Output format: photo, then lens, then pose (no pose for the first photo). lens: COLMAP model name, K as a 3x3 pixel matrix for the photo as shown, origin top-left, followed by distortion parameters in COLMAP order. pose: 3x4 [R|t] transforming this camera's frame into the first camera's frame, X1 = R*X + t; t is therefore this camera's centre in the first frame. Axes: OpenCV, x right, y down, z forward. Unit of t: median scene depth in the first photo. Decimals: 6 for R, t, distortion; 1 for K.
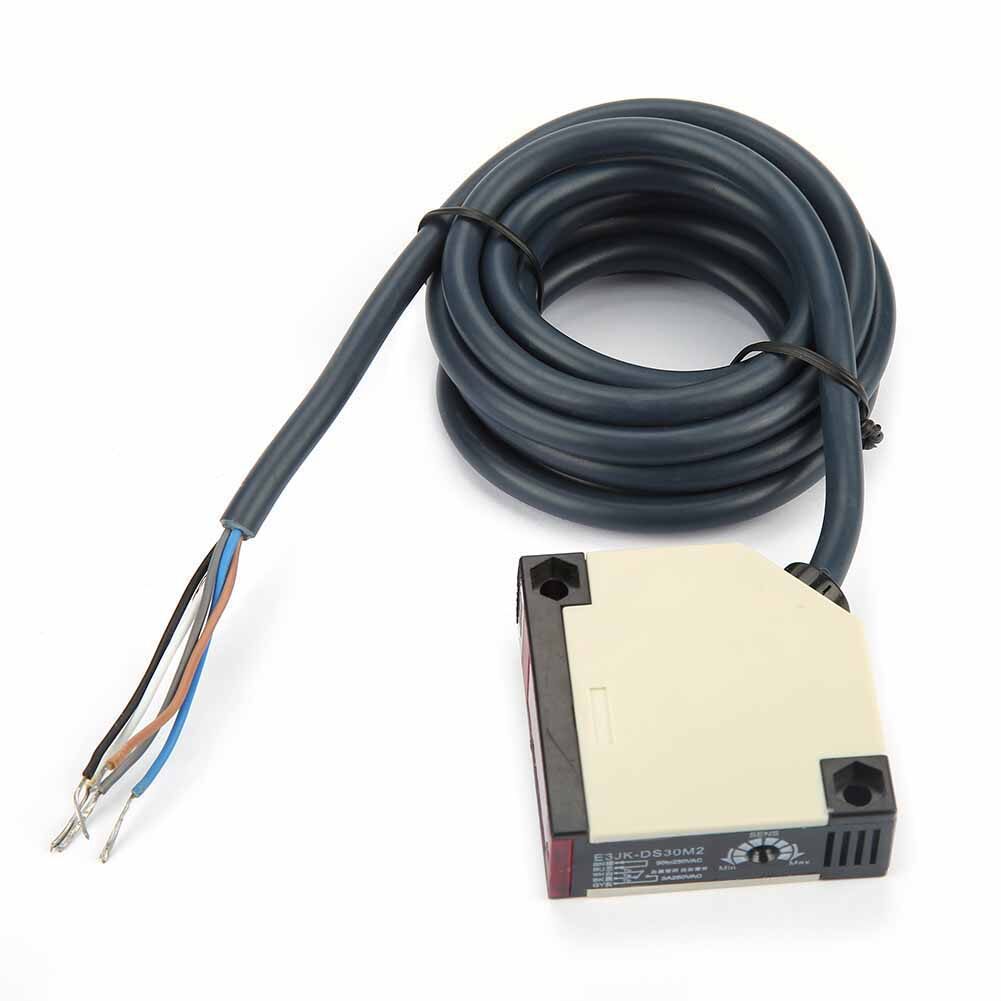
lens RADIAL K [[6352.3, 0, 500.3], [0, 6352.3, 500.6], [0, 0, 1]] dist [-0.225296, 0.000000]
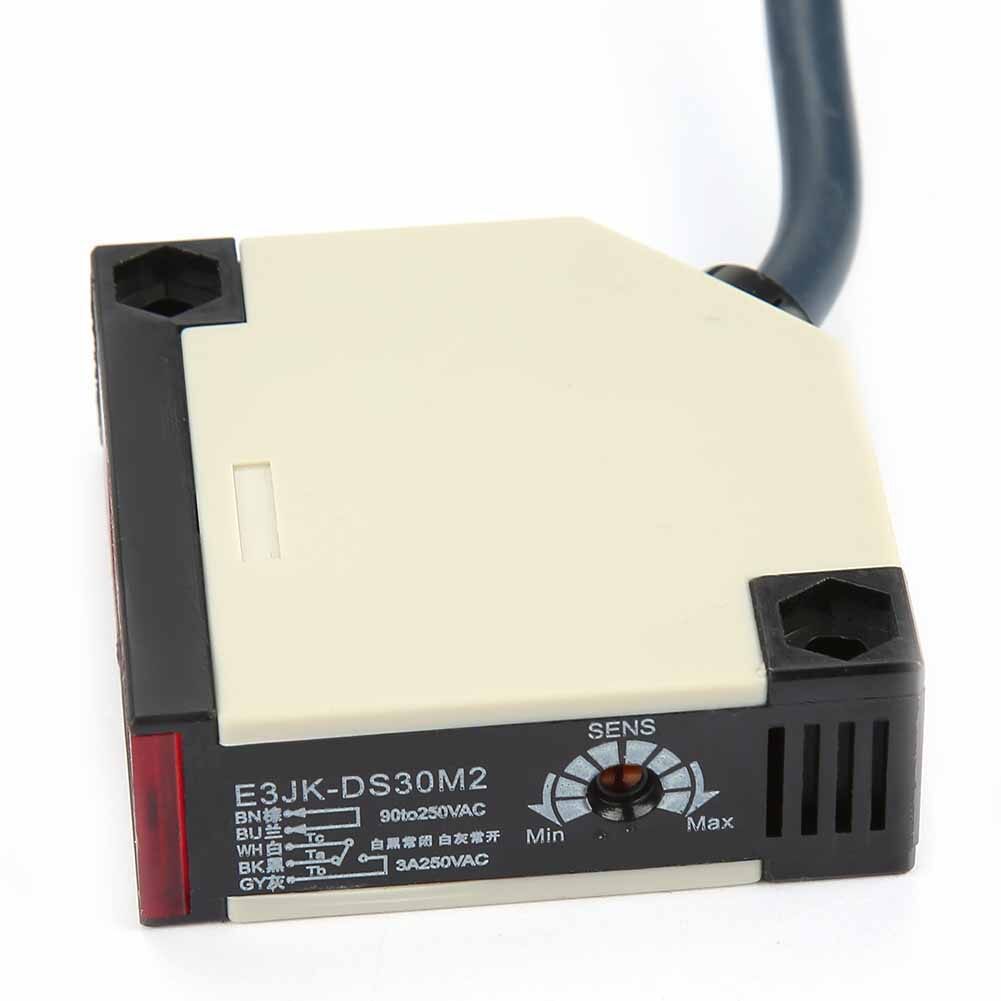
lens RADIAL K [[6352.3, 0, 500.3], [0, 6352.3, 500.1], [0, 0, 1]] dist [-0.225296, 0.000000]
pose [[0.999588, -0.023120, -0.017030, 0.040783], [0.017686, 0.962935, -0.269153, 0.153898], [0.022622, 0.268741, 0.962947, 0.572505]]
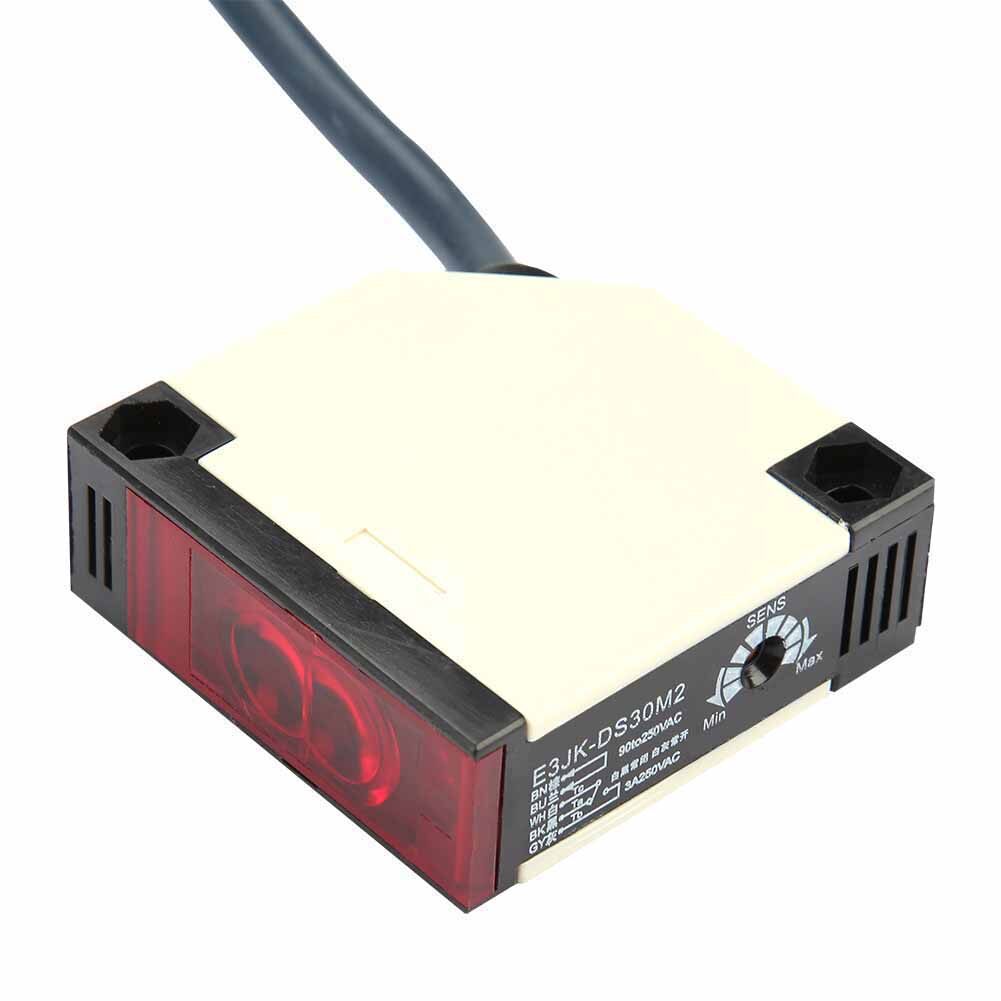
lens RADIAL K [[6352.3, 0, 500.7], [0, 6352.3, 500.4], [0, 0, 1]] dist [-0.225296, 0.000000]
pose [[0.799422, -0.380043, 0.465288, -0.226858], [0.475759, 0.873402, -0.104026, 0.089761], [-0.366849, 0.304525, 0.879026, 0.521086]]
